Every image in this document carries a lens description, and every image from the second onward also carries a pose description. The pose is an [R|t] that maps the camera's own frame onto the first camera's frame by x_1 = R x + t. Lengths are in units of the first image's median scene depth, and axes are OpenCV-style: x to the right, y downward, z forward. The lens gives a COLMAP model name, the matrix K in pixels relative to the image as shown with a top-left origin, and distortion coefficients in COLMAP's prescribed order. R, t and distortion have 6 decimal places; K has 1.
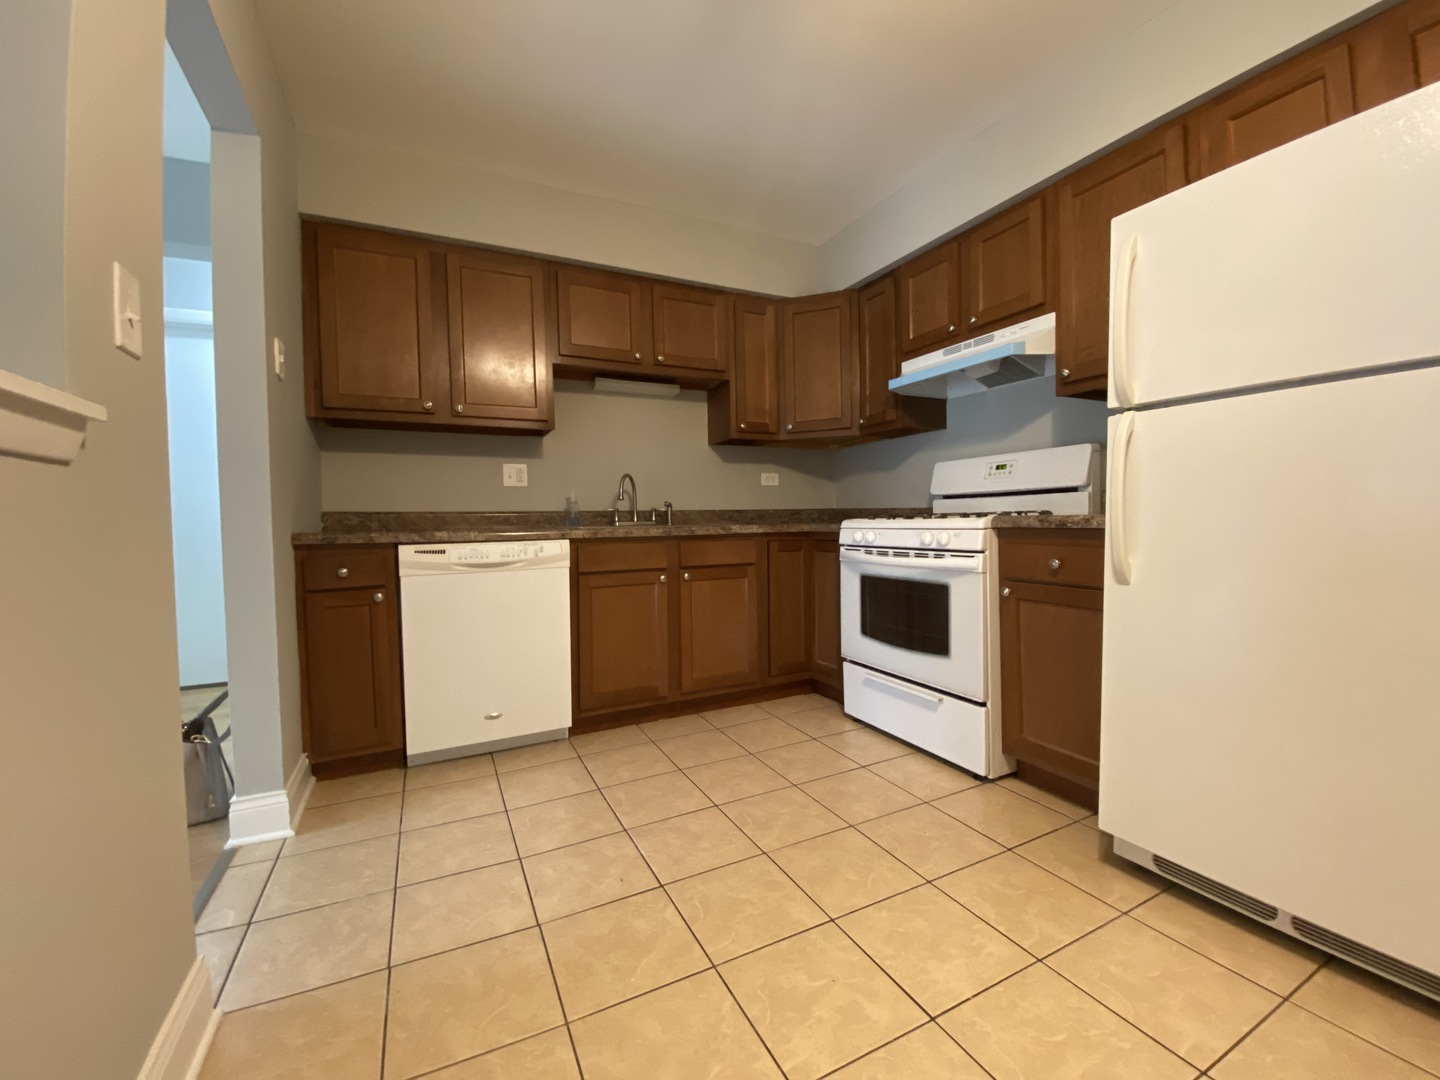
lens RADIAL K [[577.1, 0, 720.1], [0, 577.1, 533.4], [0, 0, 1]] dist [0.046306, -0.034930]
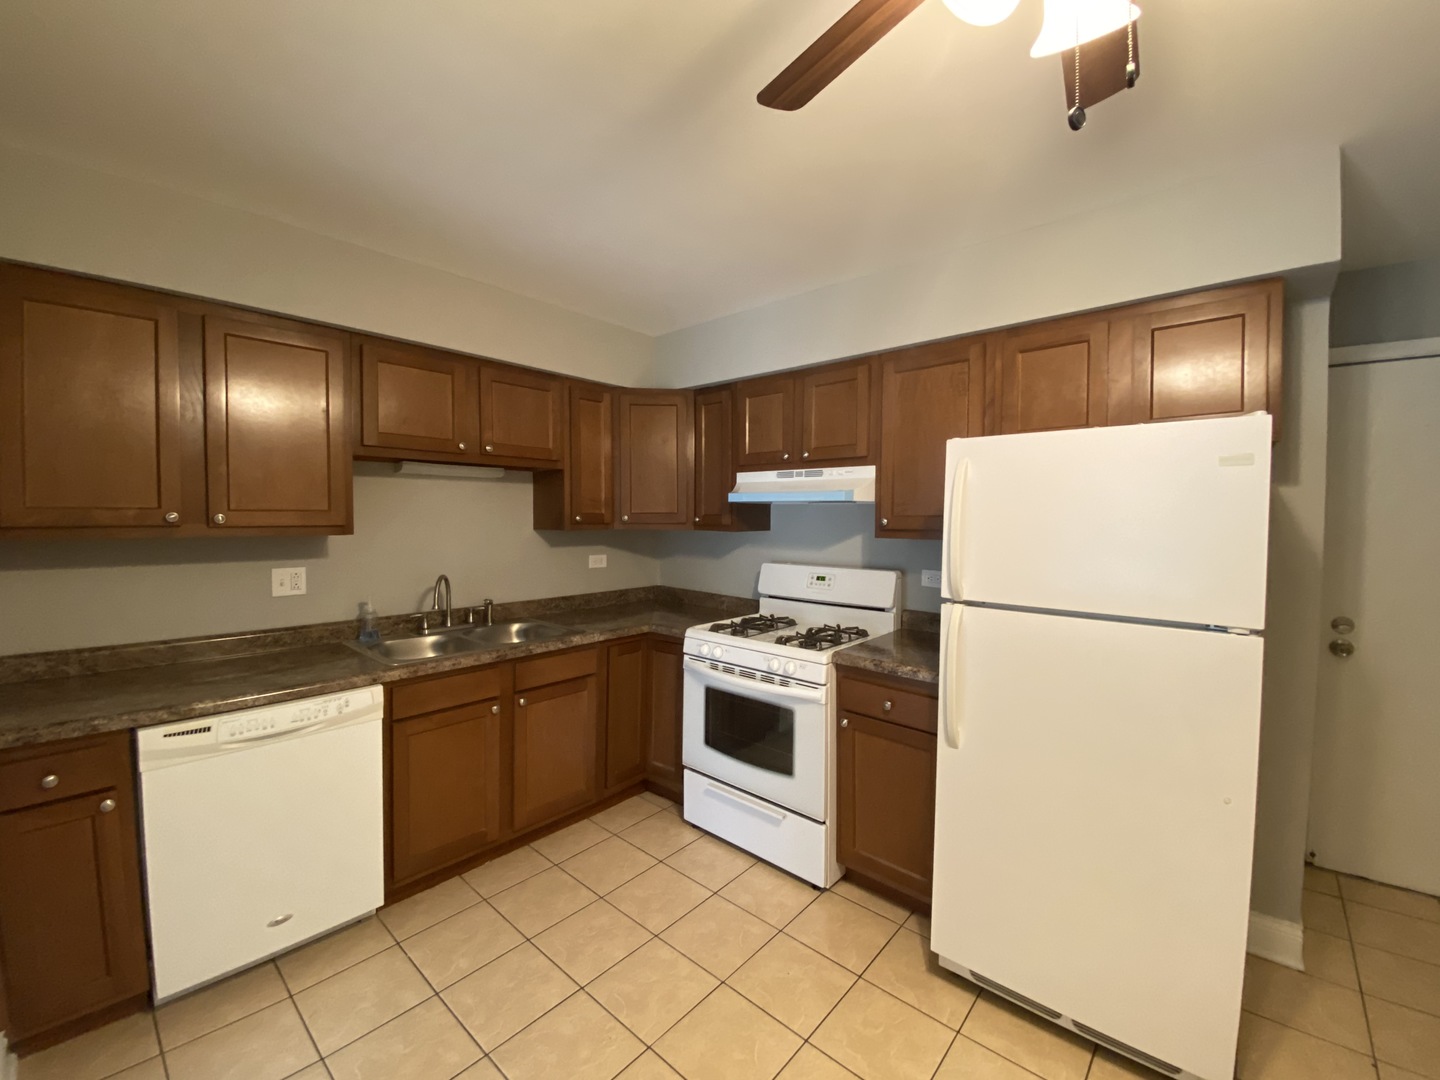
lens RADIAL K [[577.1, 0, 719.2], [0, 577.1, 535.4], [0, 0, 1]] dist [0.029514, -0.027690]
pose [[0.926413, 0.013923, 0.376251, -0.128910], [-0.014991, 0.999888, -0.000091, -0.207153], [-0.376210, -0.005556, 0.926518, 0.045186]]
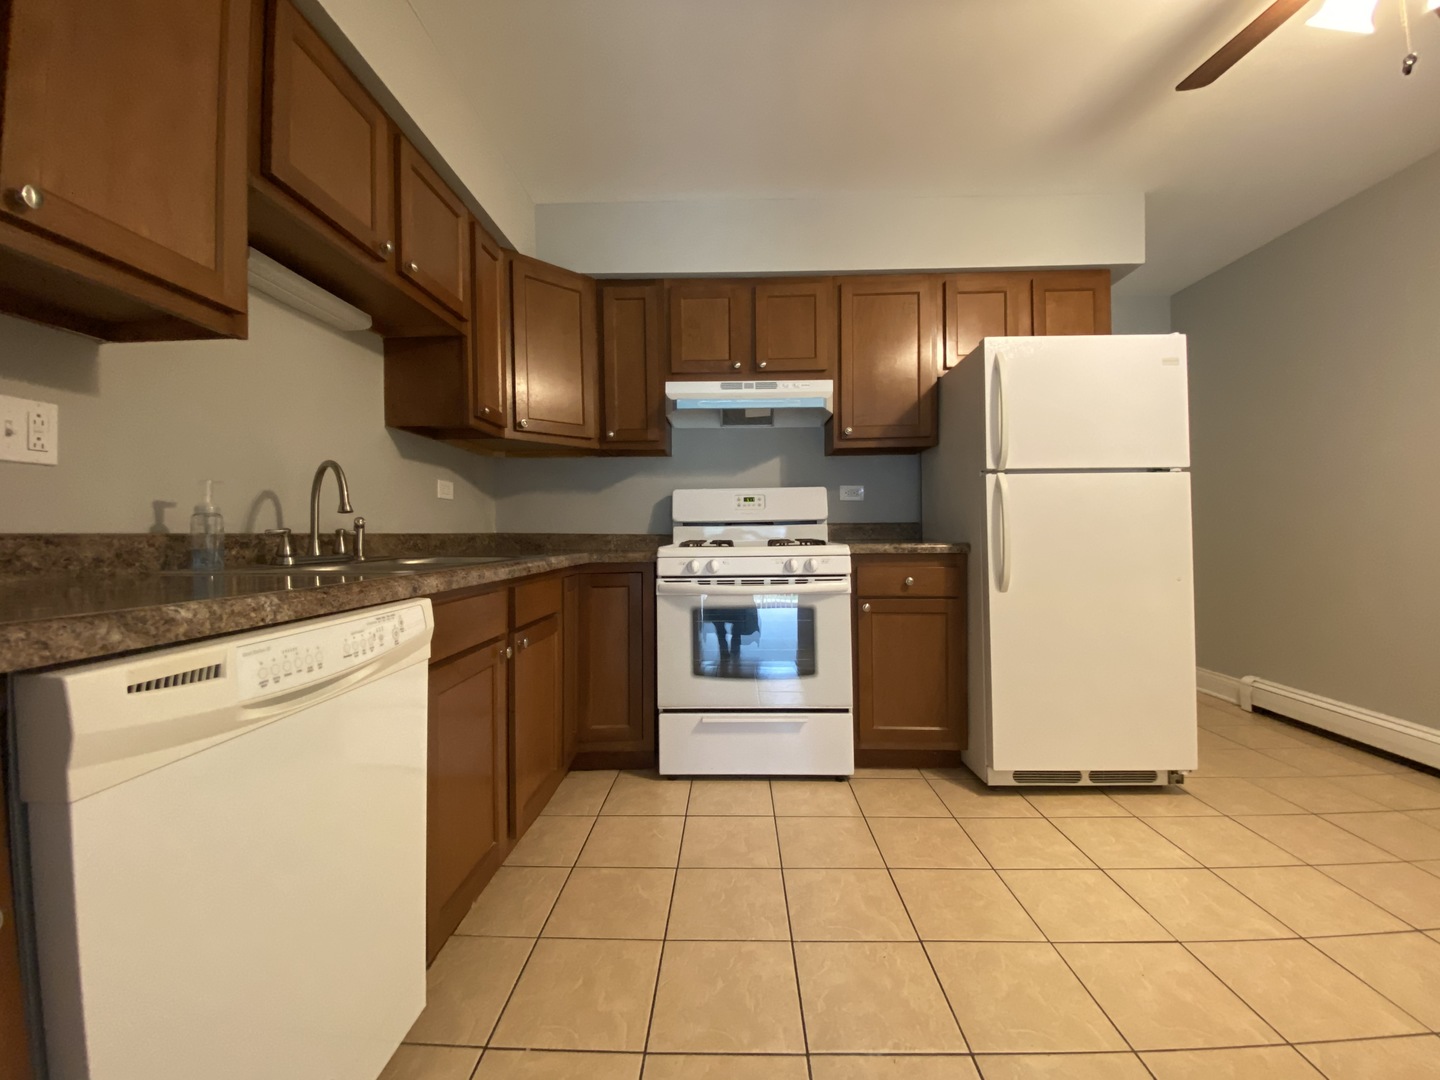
lens RADIAL K [[577.1, 0, 720.1], [0, 577.1, 533.4], [0, 0, 1]] dist [0.046306, -0.034930]
pose [[0.470896, 0.011611, 0.882112, -0.553733], [0.024550, 0.999354, -0.026260, -0.021878], [-0.881847, 0.034021, 0.470307, 0.564891]]
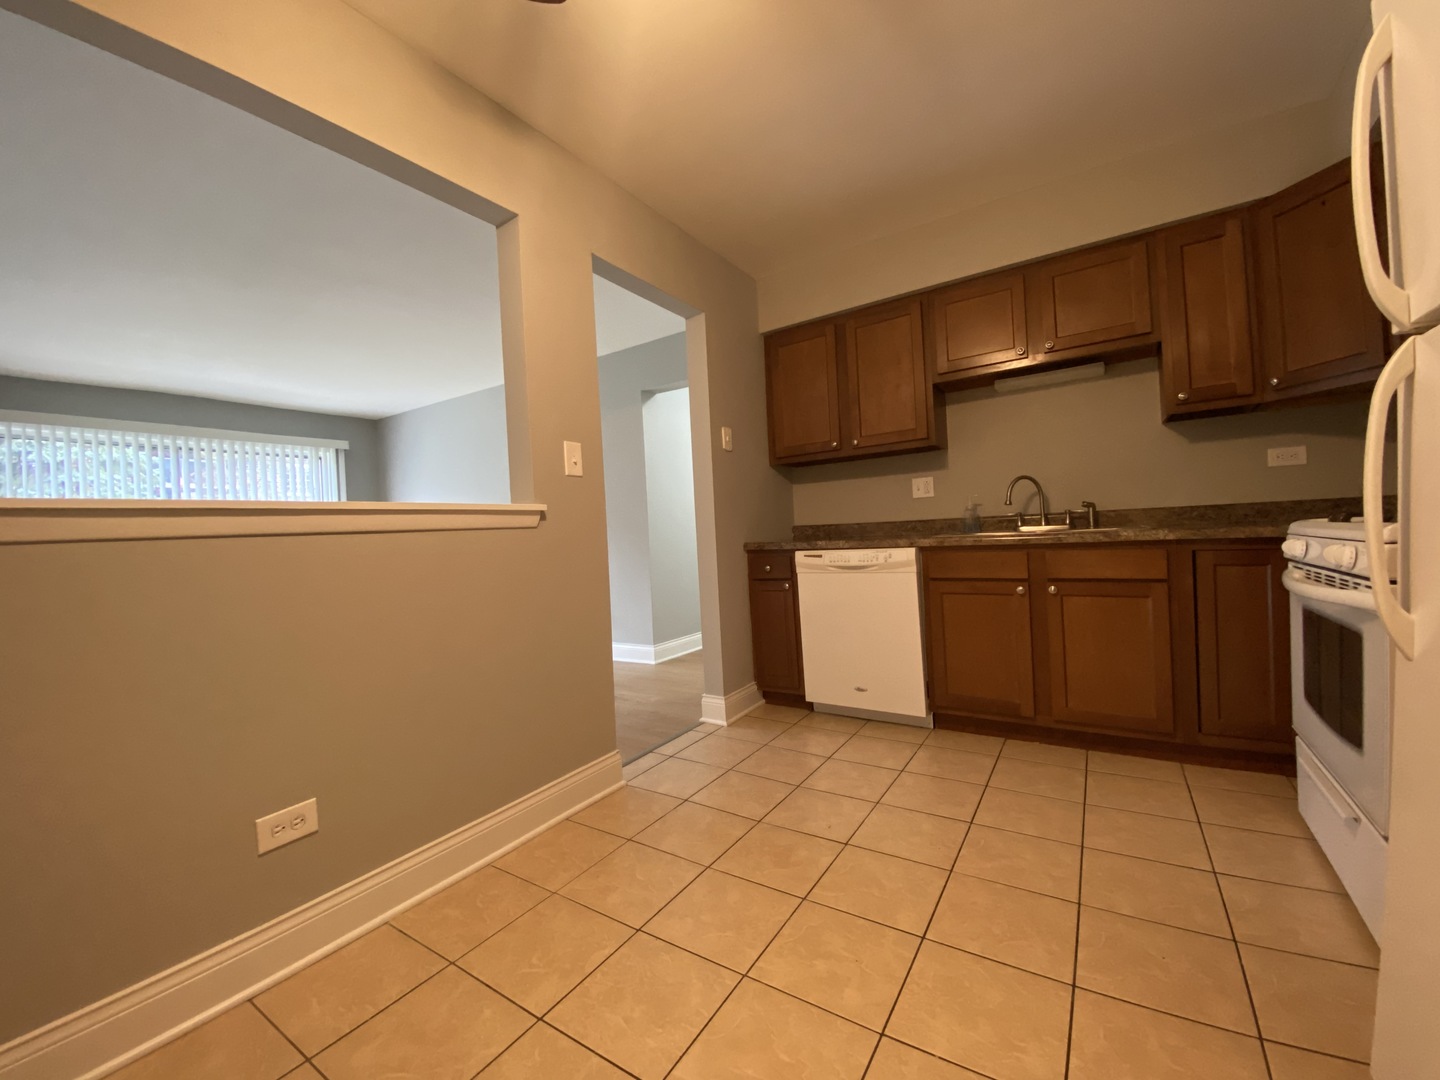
lens RADIAL K [[577.1, 0, 719.2], [0, 577.1, 535.4], [0, 0, 1]] dist [0.029514, -0.027690]
pose [[0.505548, -0.004725, -0.862786, 0.495704], [0.018408, 0.999816, 0.005310, -0.025064], [0.862602, -0.018567, 0.505542, 0.115140]]
